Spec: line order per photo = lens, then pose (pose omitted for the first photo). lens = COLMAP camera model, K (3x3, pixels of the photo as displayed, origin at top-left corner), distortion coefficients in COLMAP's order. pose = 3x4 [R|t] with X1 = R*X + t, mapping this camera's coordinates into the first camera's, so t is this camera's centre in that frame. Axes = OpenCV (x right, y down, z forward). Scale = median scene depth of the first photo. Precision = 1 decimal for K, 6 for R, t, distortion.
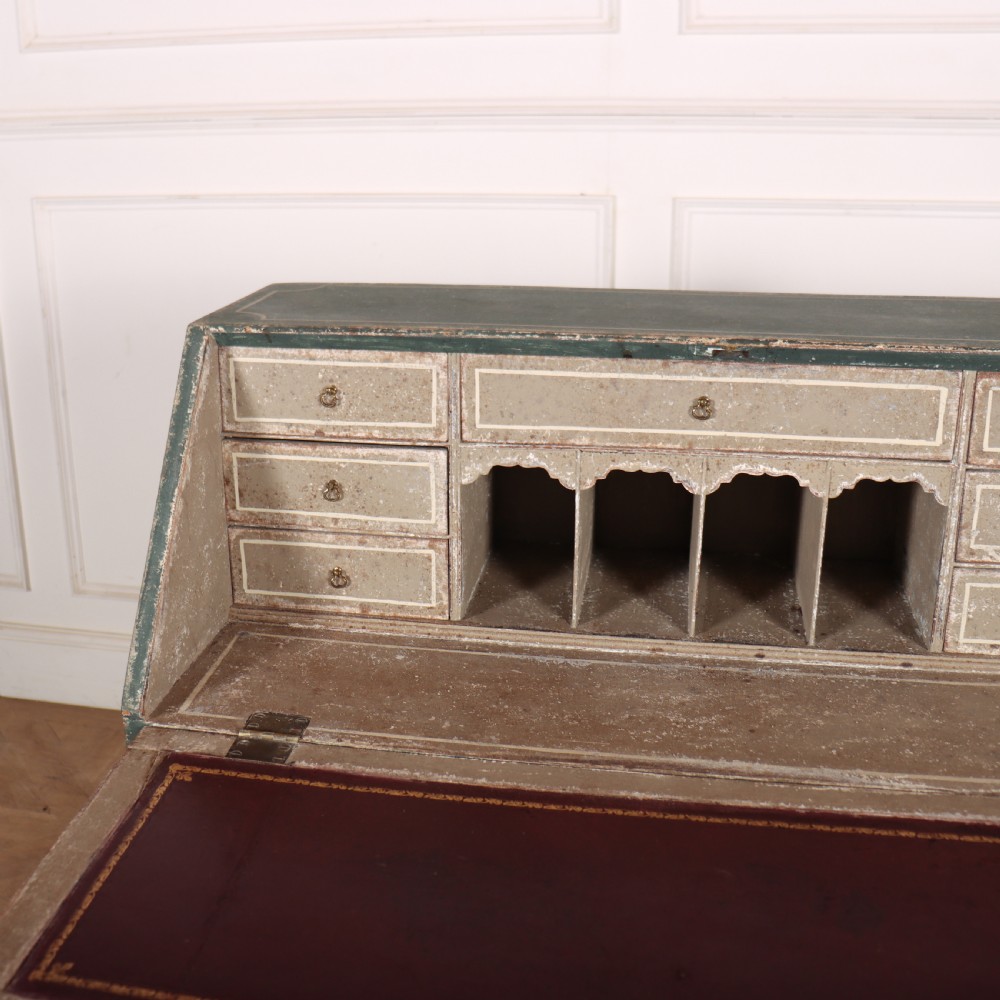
lens RADIAL K [[1256.6, 0, 404.1], [0, 1256.6, 504.7], [0, 0, 1]] dist [-0.189586, 0.169004]
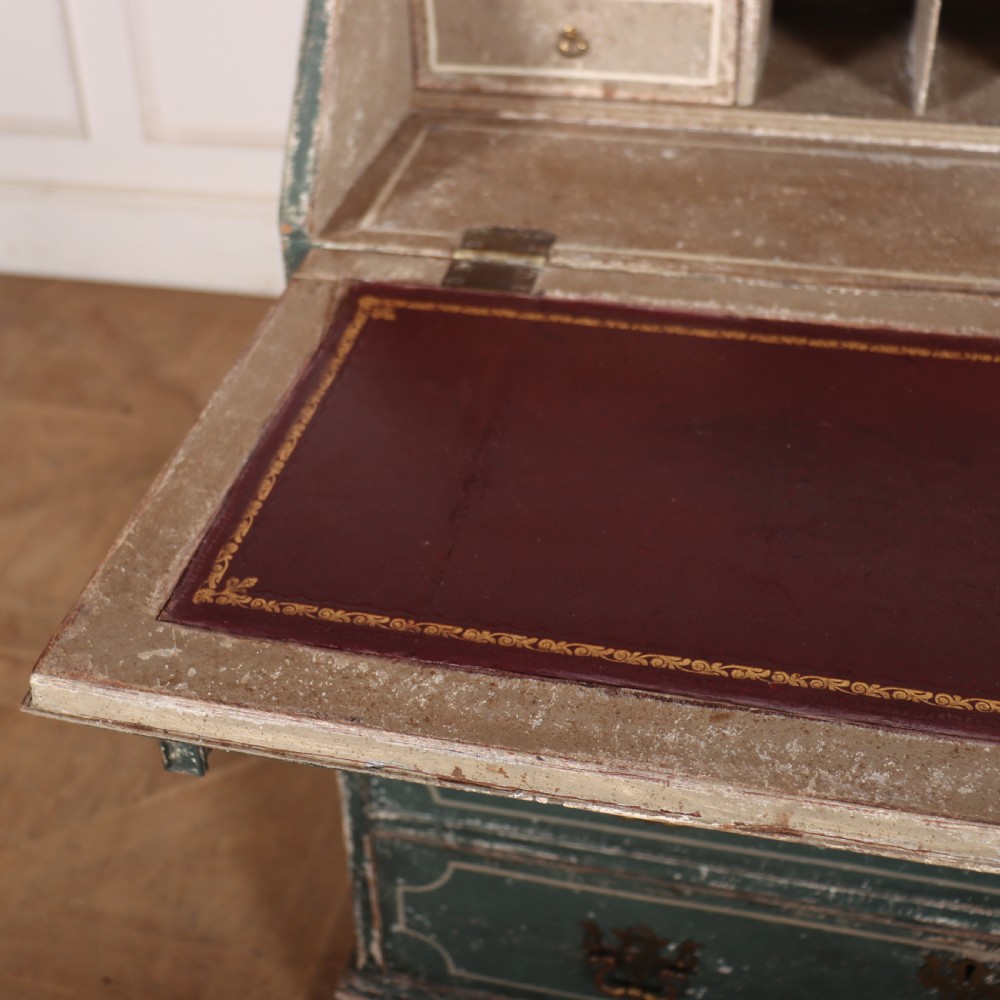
lens RADIAL K [[1472.8, 0, 405.1], [0, 1472.8, 516.8], [0, 0, 1]] dist [-0.144491, 0.148774]
pose [[0.997478, 0.006877, -0.070641, -0.096274], [0.014327, 0.955296, 0.295302, 0.078830], [0.069514, -0.295570, 0.952789, 0.180862]]
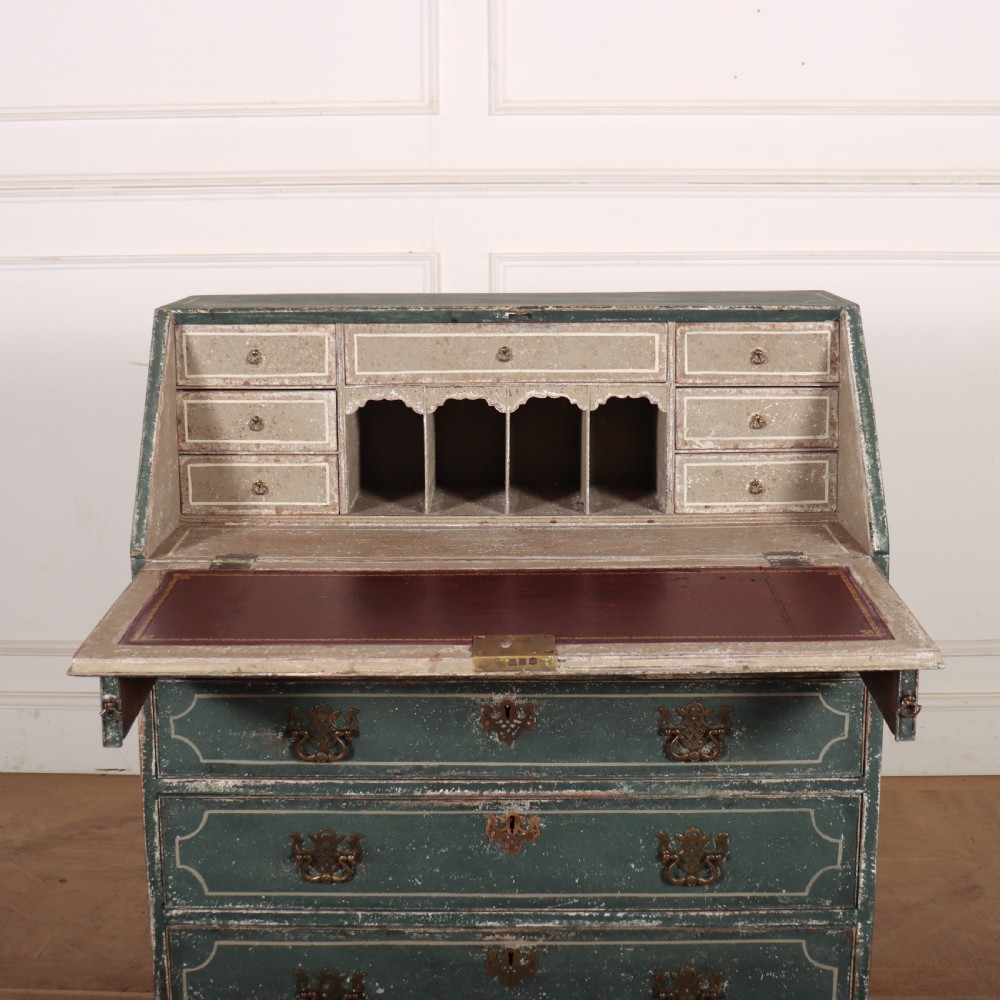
lens RADIAL K [[1622.1, 0, 499.8], [0, 1622.1, 516.2], [0, 0, 1]] dist [-0.191145, 0.307624]
pose [[0.979092, -0.027514, 0.201550, -0.174354], [0.051505, 0.992055, -0.114775, 0.350925], [-0.196791, 0.122756, 0.972730, -0.921145]]
